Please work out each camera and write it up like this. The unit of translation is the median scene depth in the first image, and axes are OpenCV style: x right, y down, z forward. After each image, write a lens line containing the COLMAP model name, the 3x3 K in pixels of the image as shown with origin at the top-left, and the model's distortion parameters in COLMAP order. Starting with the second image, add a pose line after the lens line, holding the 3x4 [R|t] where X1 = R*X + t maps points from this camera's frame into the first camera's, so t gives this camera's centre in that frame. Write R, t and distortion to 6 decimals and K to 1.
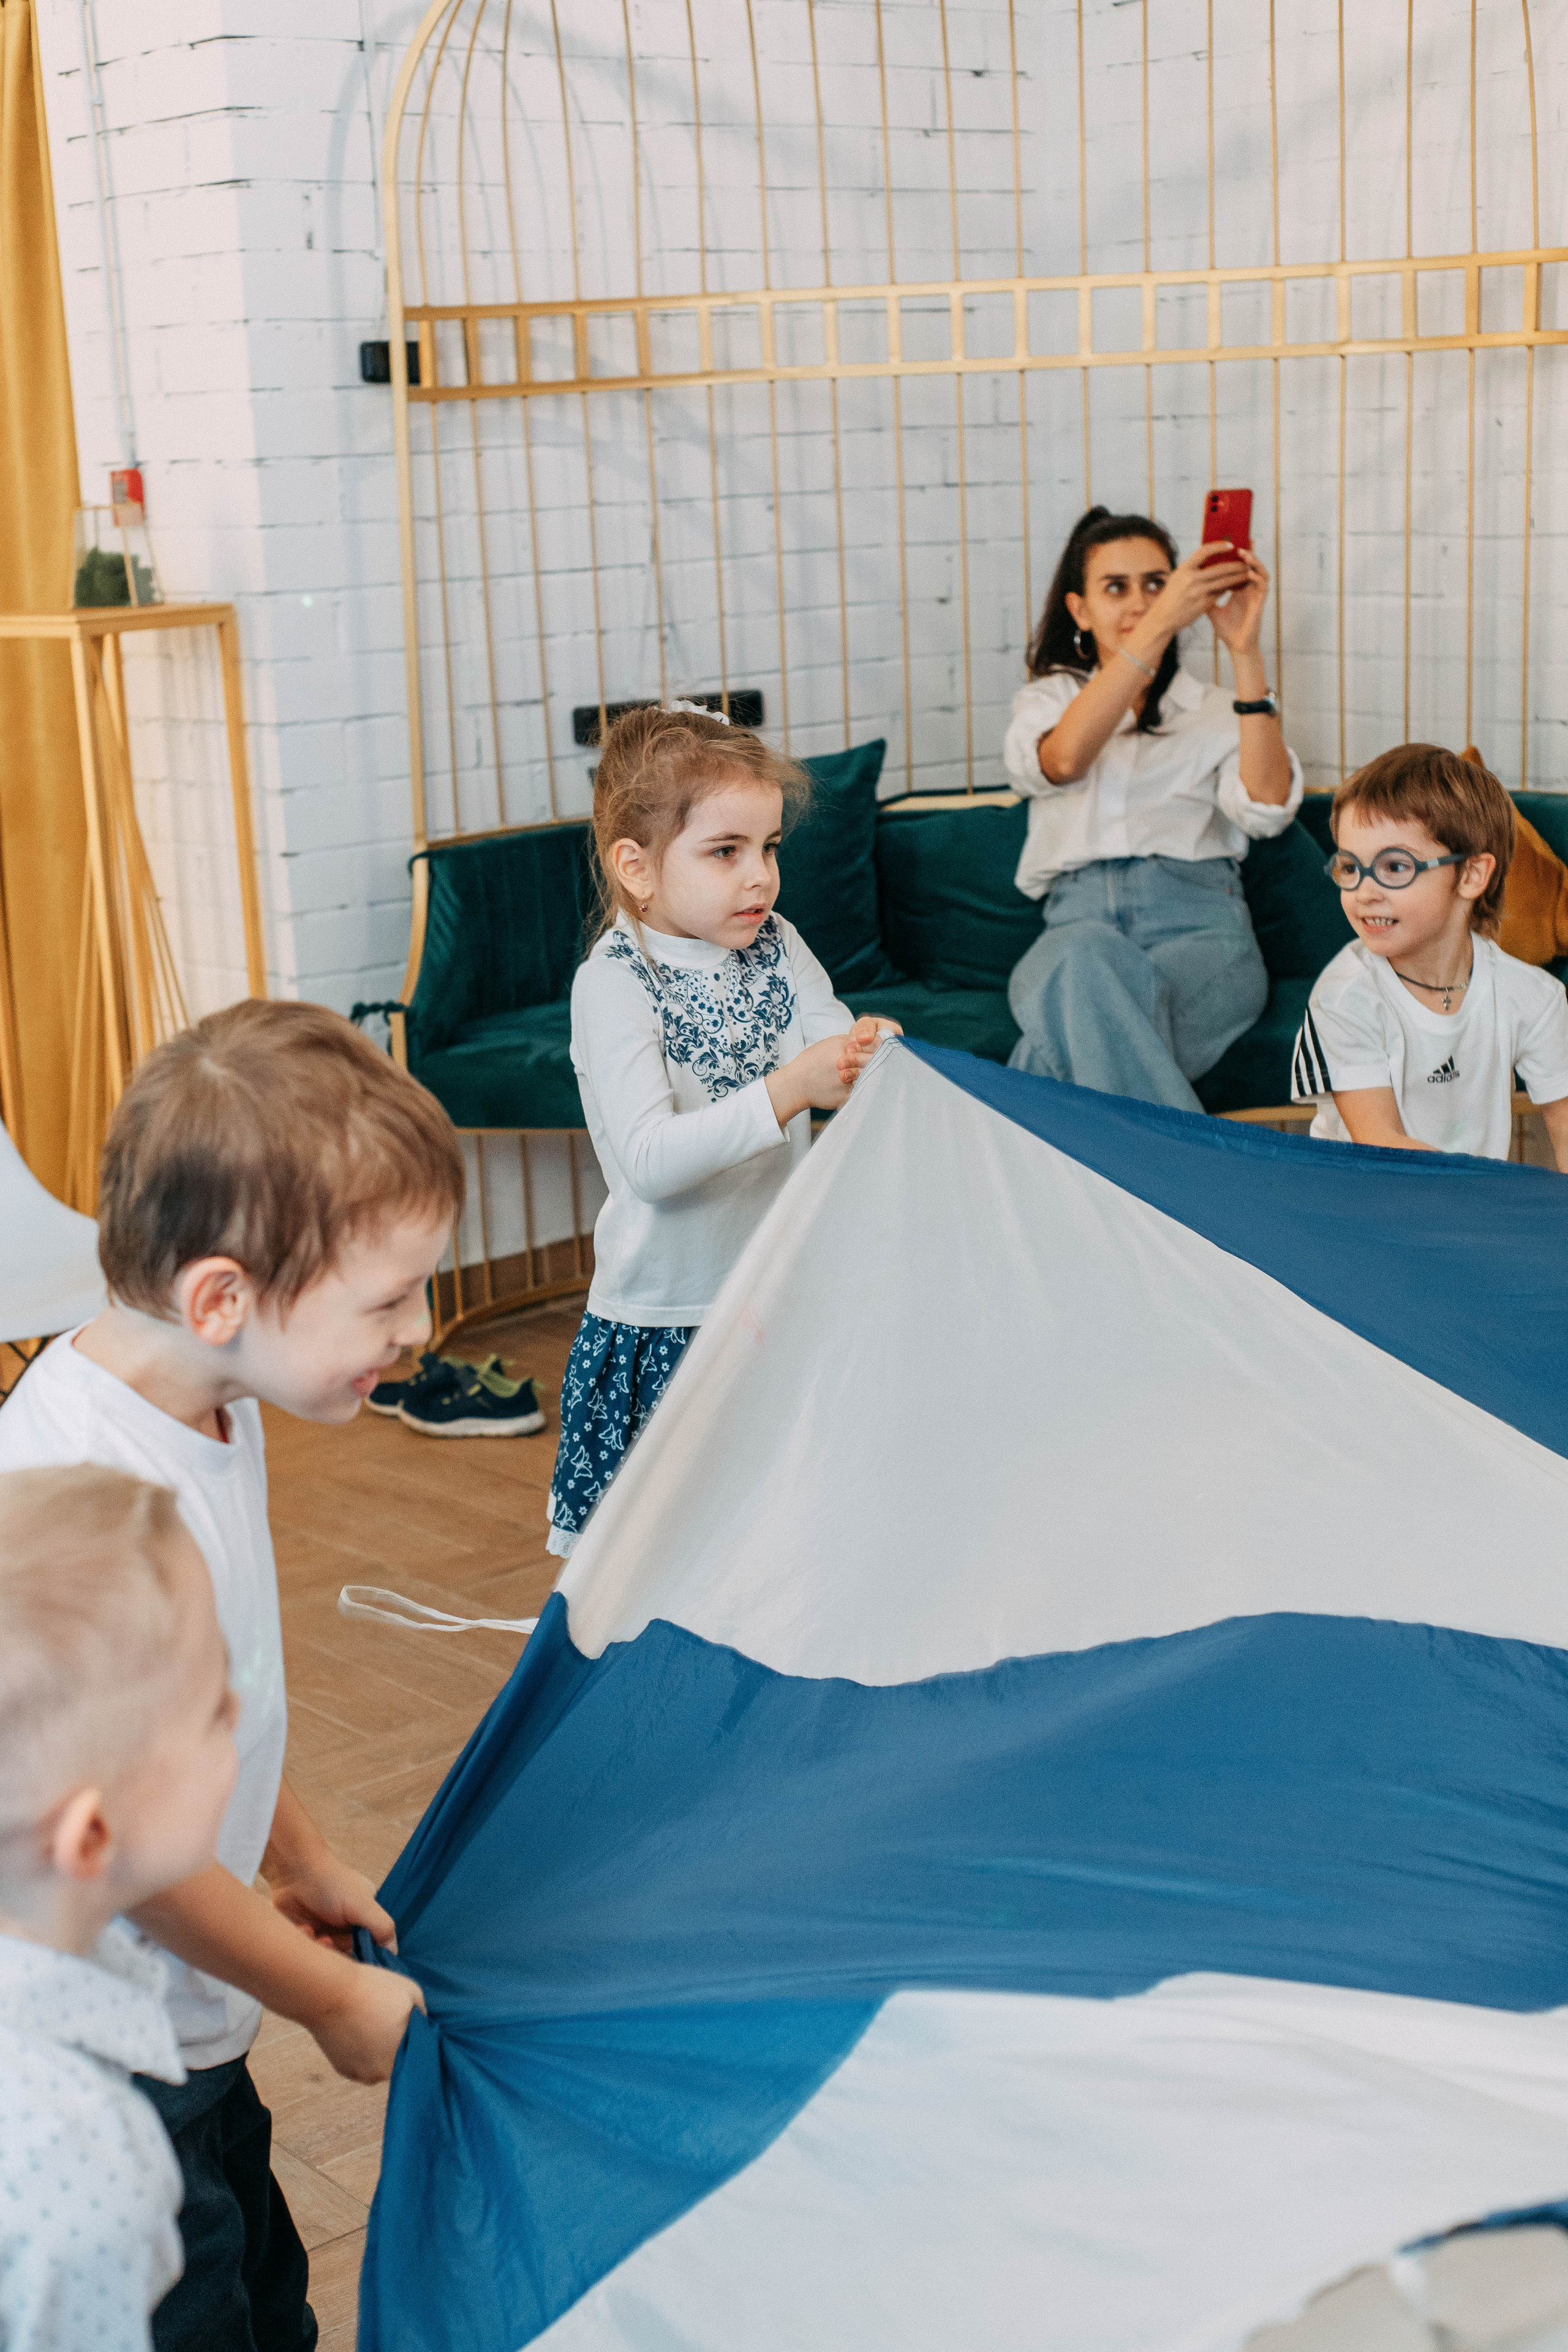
lens RADIAL K [[3271.5, 0, 790.6], [0, 3271.5, 1155.4], [0, 0, 1]] dist [-0.004433, 0.000000]
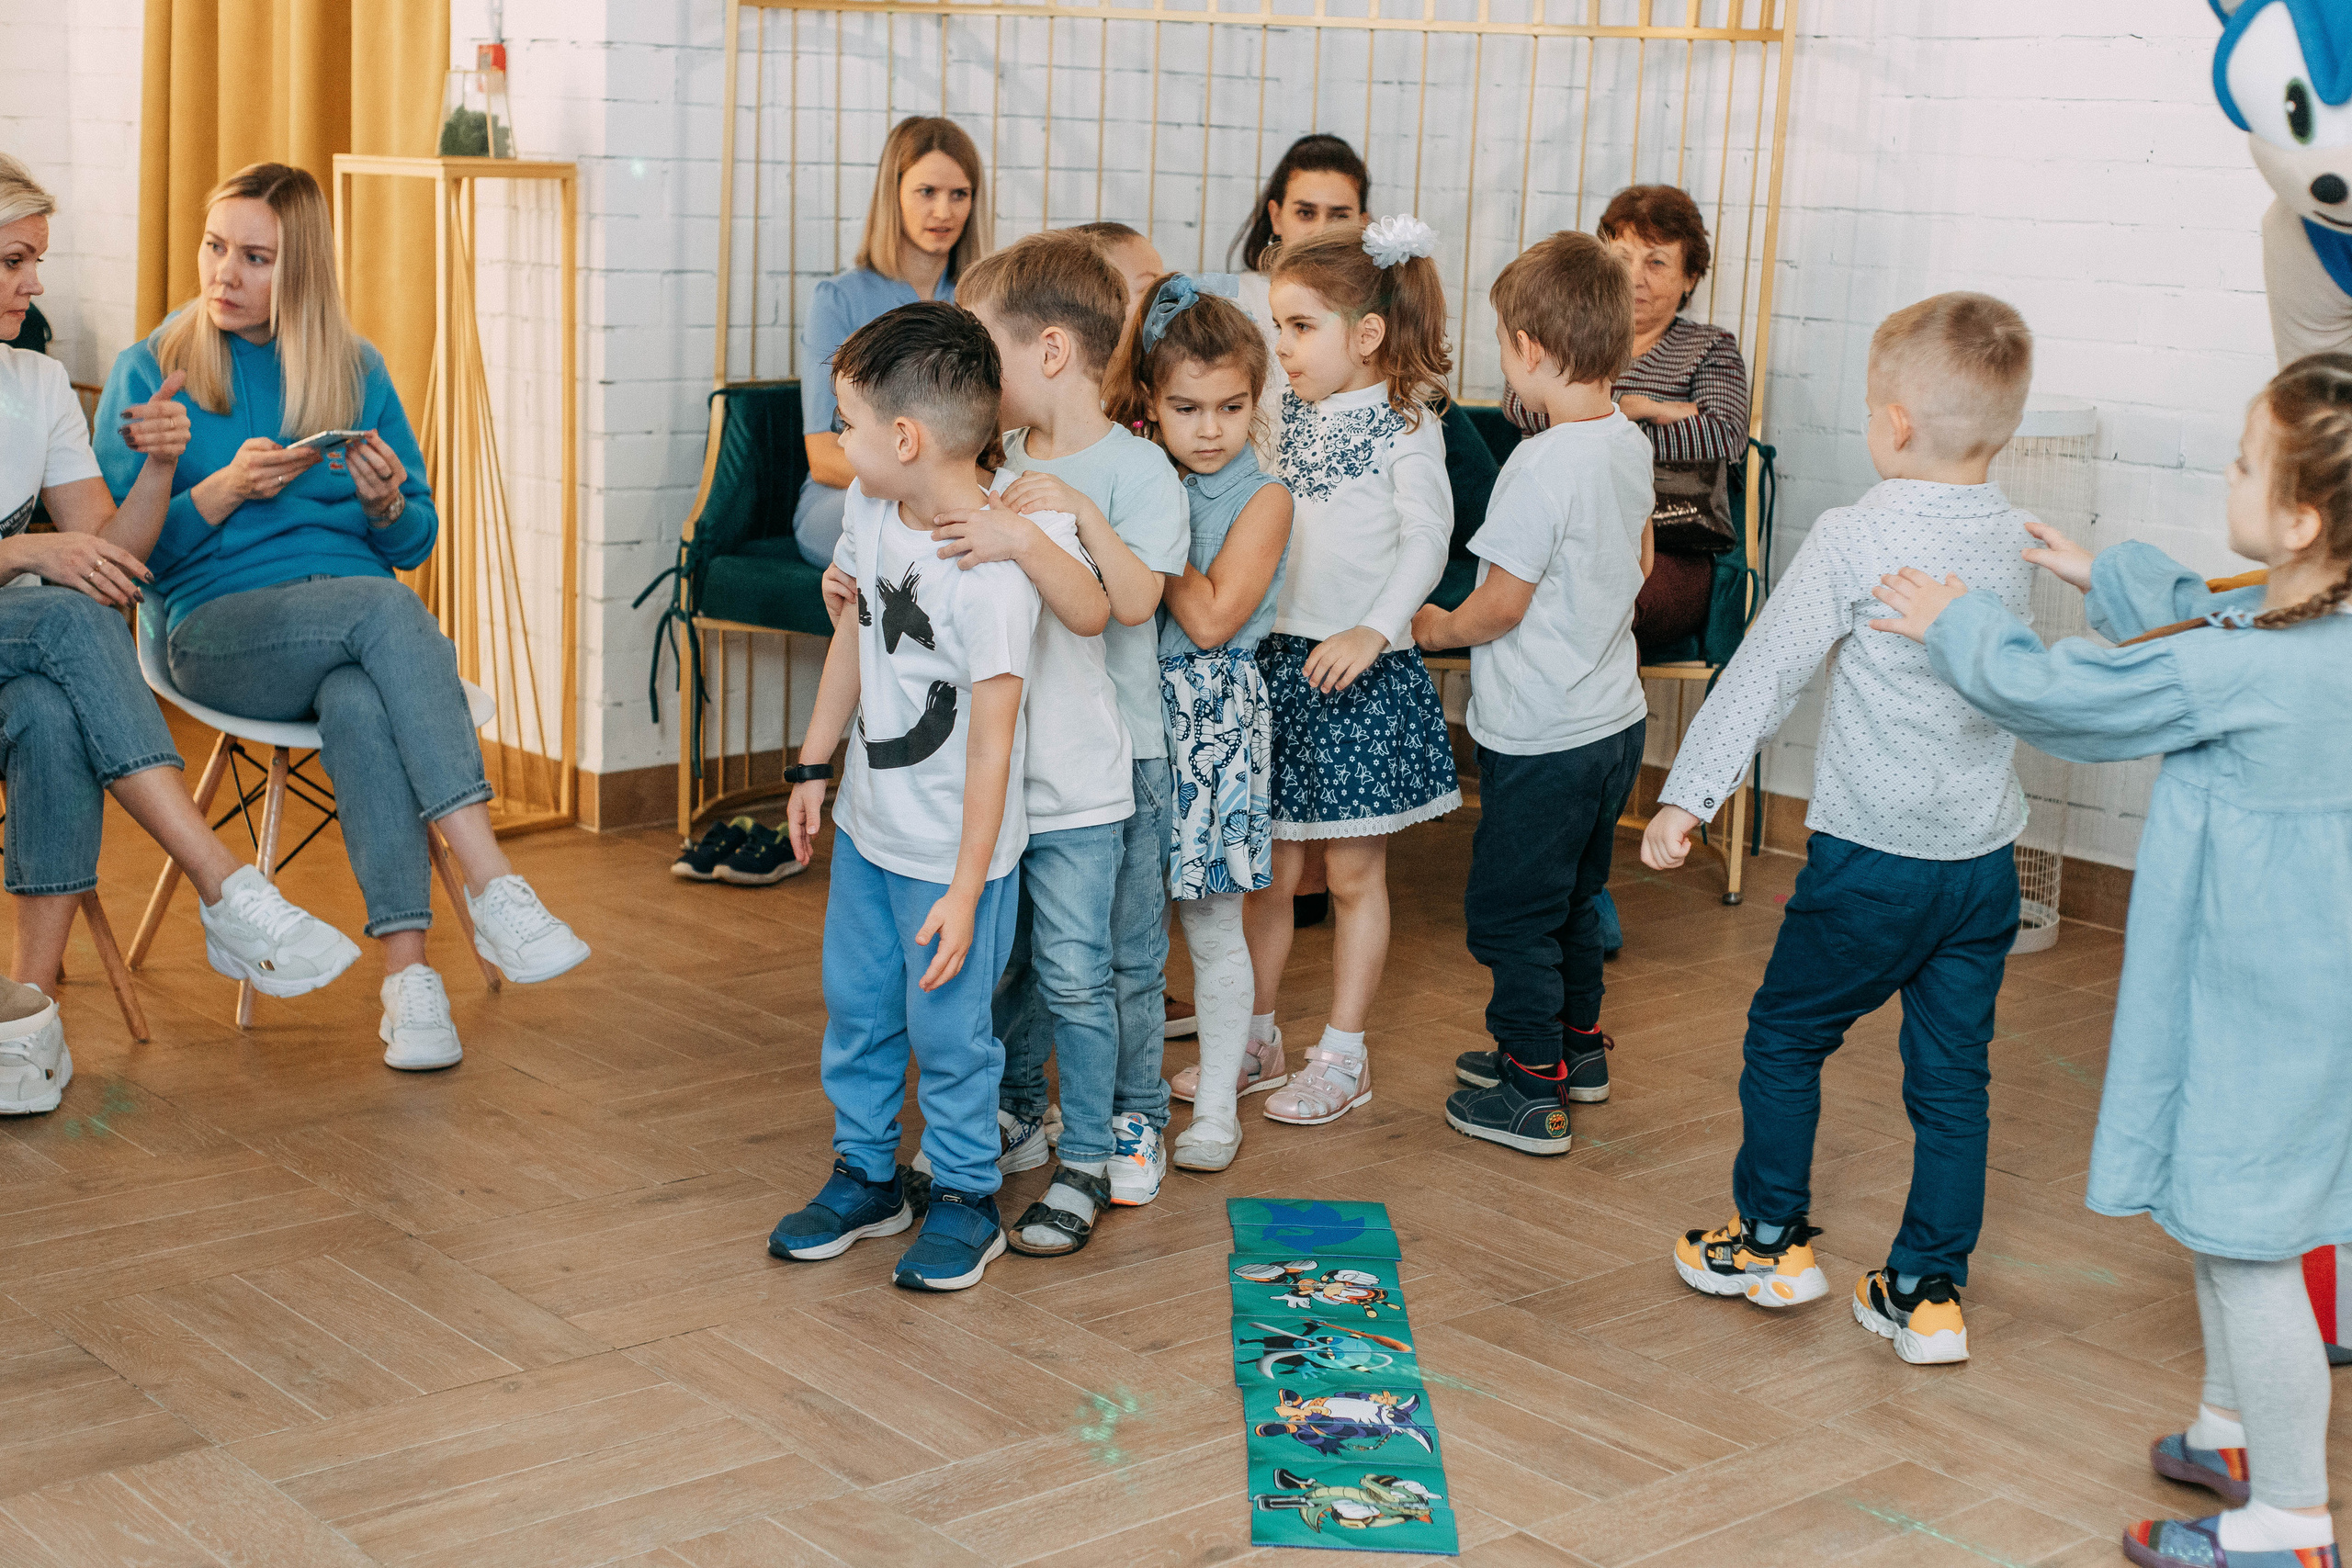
lens RADIAL K [[3271.2, 0, 1175.6], [0, 3271.2, 797.5], [0, 0, 1]] dist [-0.004433, 0.000000]
pose [[0.996413, 0.077229, 0.034598, 0.019868], [-0.076765, 0.996943, -0.014544, 0.055880], [-0.035616, 0.011836, 0.999295, -0.168913]]
